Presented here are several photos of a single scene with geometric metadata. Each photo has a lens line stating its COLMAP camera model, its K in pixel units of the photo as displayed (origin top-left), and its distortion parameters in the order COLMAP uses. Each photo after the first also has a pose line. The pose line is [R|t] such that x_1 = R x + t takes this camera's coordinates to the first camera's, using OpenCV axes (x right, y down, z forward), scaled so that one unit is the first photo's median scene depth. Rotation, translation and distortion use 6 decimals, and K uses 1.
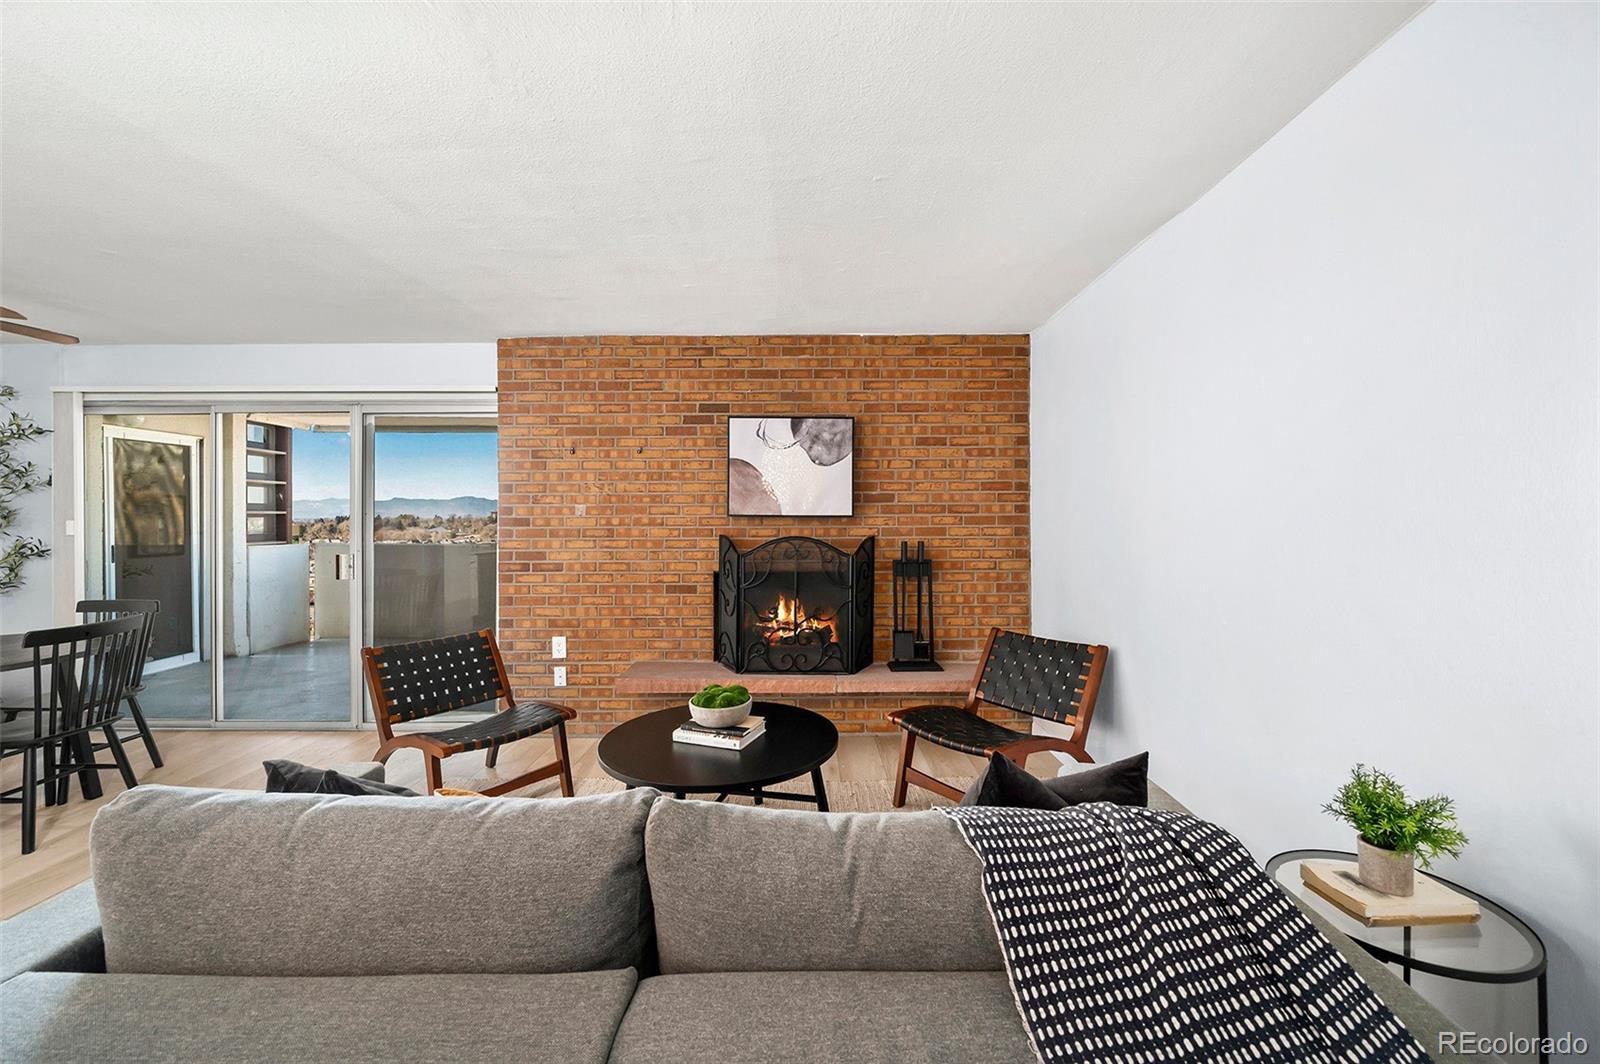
lens RADIAL K [[643.6, 0, 811.5], [0, 643.6, 519.4], [0, 0, 1]] dist [0.000306, 0.000278]
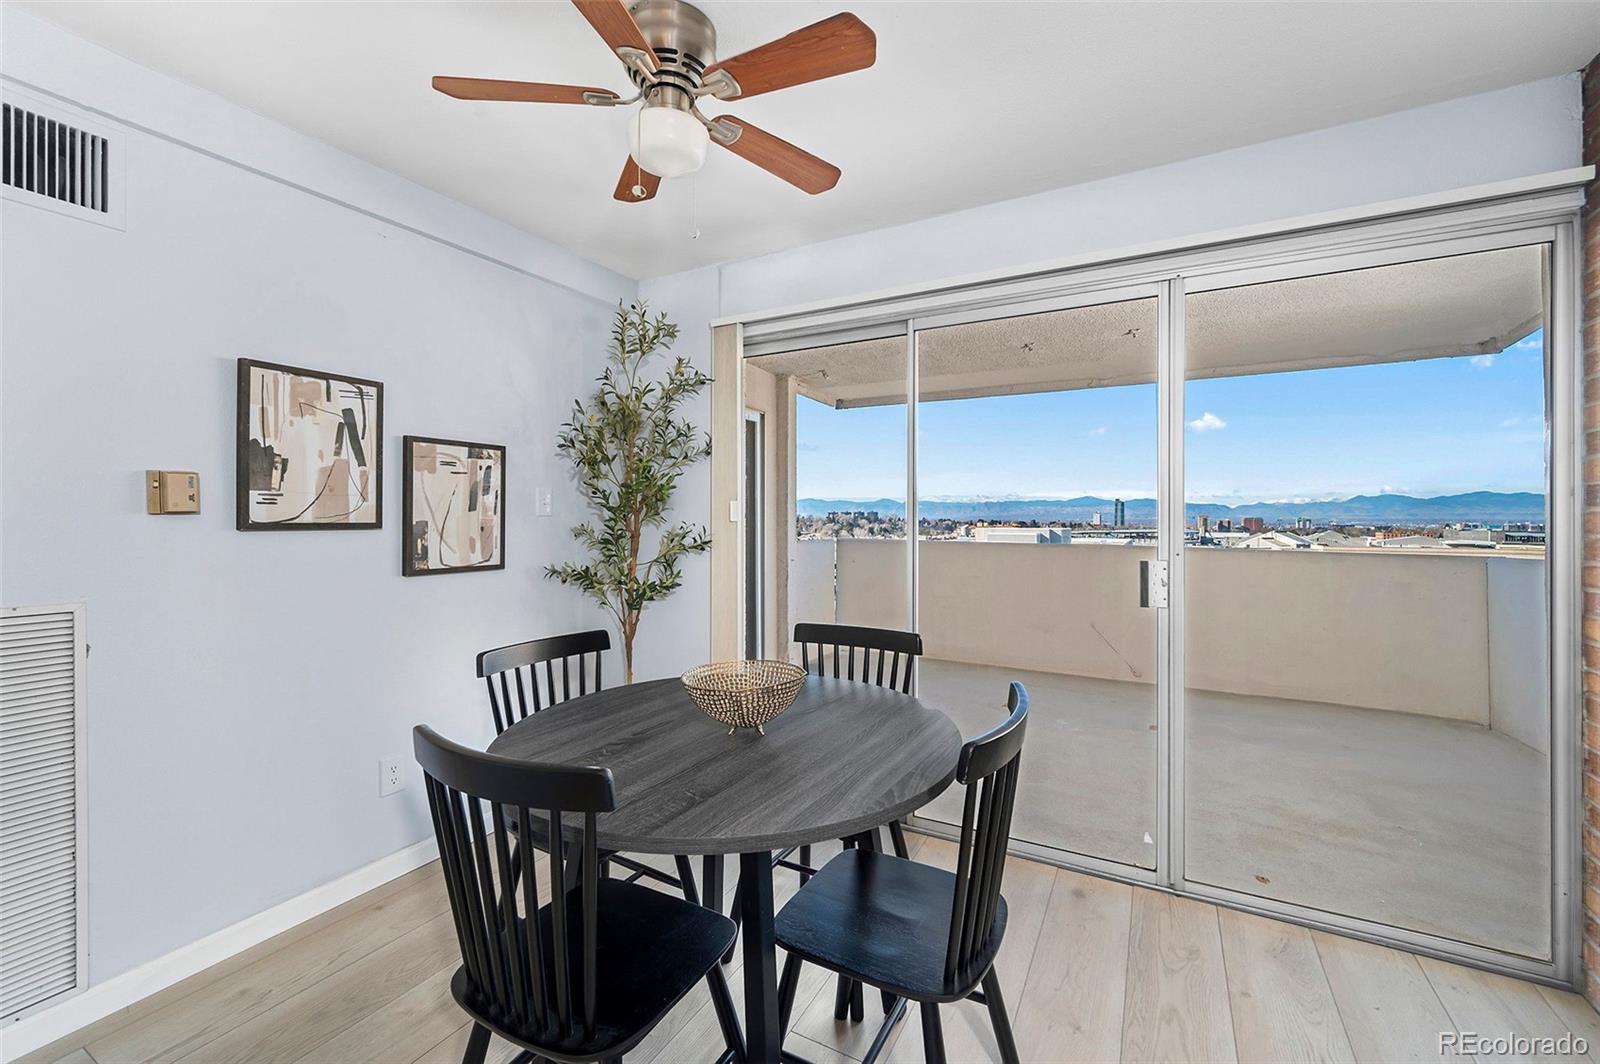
lens RADIAL K [[669.7, 0, 809.7], [0, 669.7, 521.6], [0, 0, 1]] dist [-0.000037, -0.000607]
pose [[0.884774, 0.007018, -0.465968, -0.740019], [-0.006216, 0.999975, 0.003258, 0.022148], [0.465979, 0.000014, 0.884796, 0.382943]]
